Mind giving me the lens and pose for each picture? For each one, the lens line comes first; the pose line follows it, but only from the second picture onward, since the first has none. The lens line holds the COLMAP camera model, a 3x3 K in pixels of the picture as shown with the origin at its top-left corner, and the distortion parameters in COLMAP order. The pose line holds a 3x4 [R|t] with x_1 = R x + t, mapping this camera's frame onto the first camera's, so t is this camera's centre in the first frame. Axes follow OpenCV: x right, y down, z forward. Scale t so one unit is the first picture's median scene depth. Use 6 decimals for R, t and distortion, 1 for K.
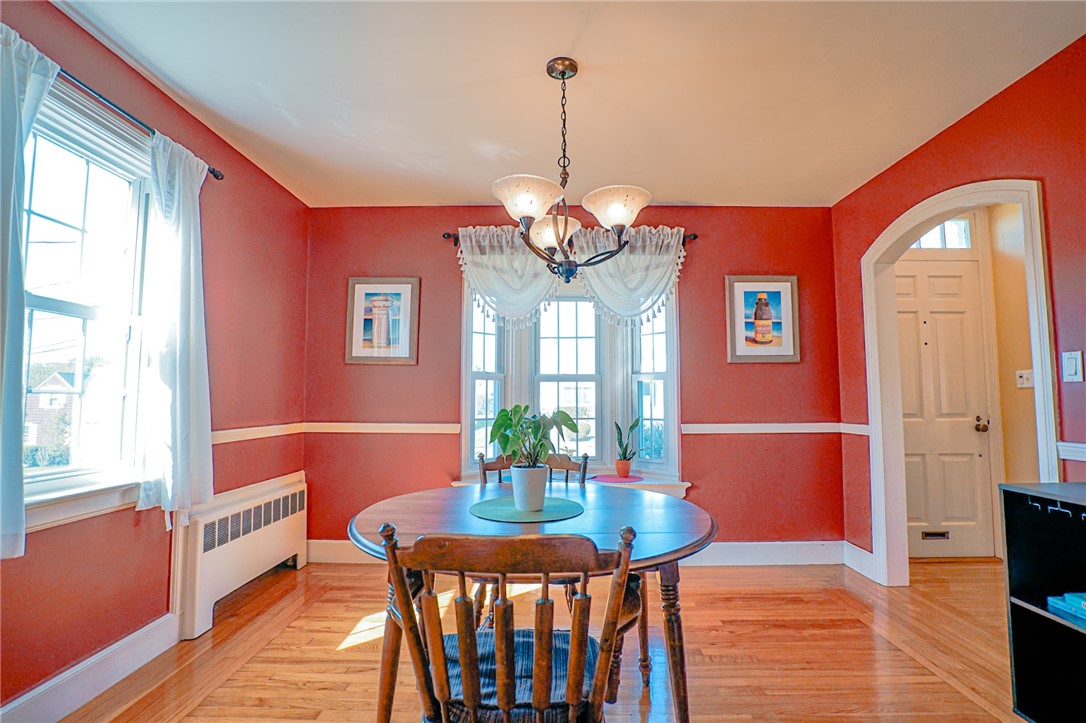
lens RADIAL K [[509.9, 0, 546.5], [0, 509.9, 363.3], [0, 0, 1]] dist [-0.050675, 0.018900]
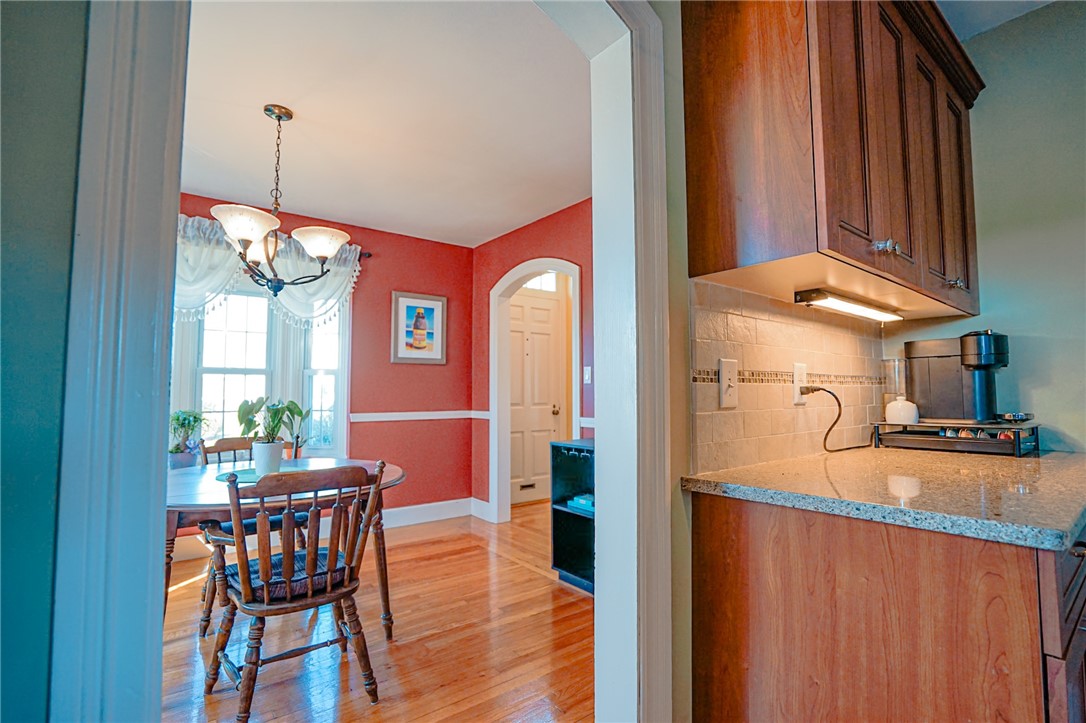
lens RADIAL K [[509.9, 0, 543.4], [0, 509.9, 368.6], [0, 0, 1]] dist [-0.050675, 0.018900]
pose [[0.787650, 0.028717, 0.615454, -0.105962], [-0.043637, 0.999005, 0.009233, -0.014841], [-0.614576, -0.034129, 0.788119, -0.189781]]
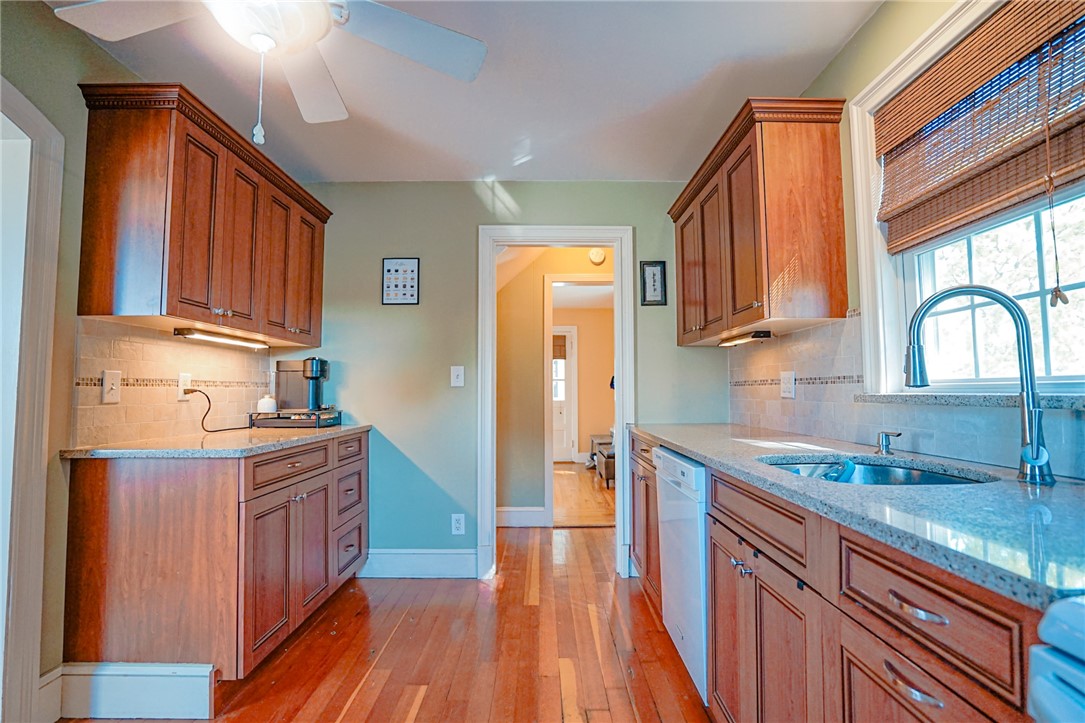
lens RADIAL K [[509.4, 0, 547.2], [0, 509.4, 364.8], [0, 0, 1]] dist [-0.050675, 0.018900]
pose [[-0.006148, 0.052515, 0.998601, -0.329078], [-0.068600, 0.996245, -0.052813, -0.035804], [-0.997625, -0.068829, -0.002522, -0.469505]]
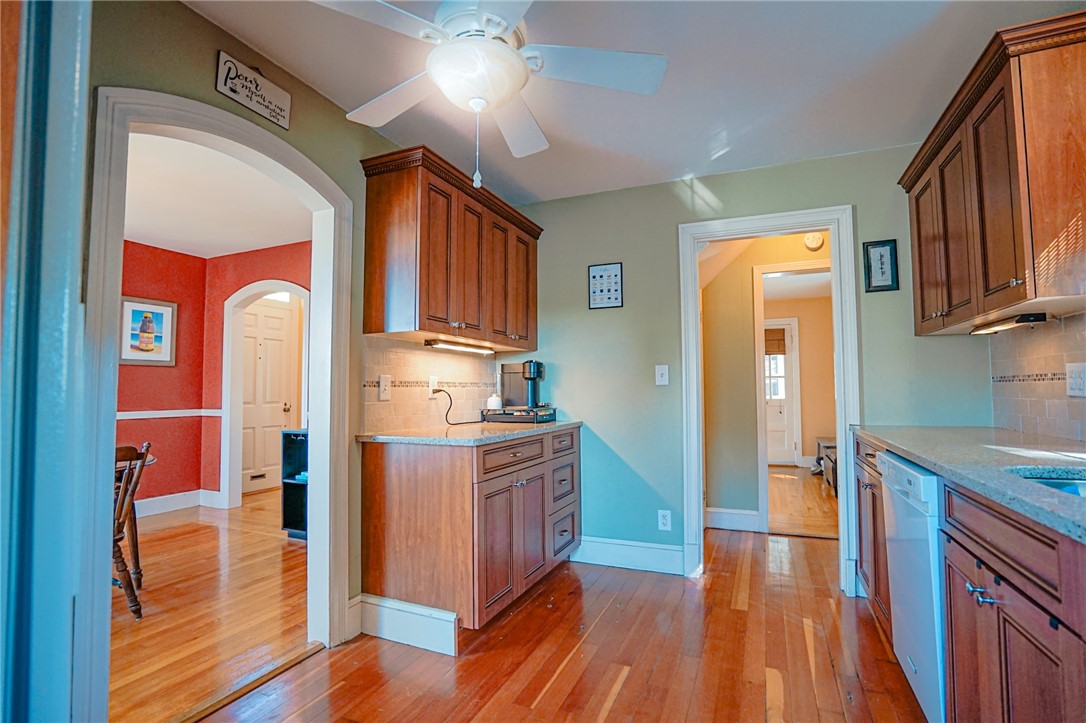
lens RADIAL K [[509.9, 0, 546.9], [0, 509.9, 365.7], [0, 0, 1]] dist [-0.050675, 0.018900]
pose [[0.396771, 0.043355, 0.916893, -0.353759], [-0.060386, 0.997953, -0.021057, -0.037548], [-0.915929, -0.047013, 0.398576, -0.492523]]
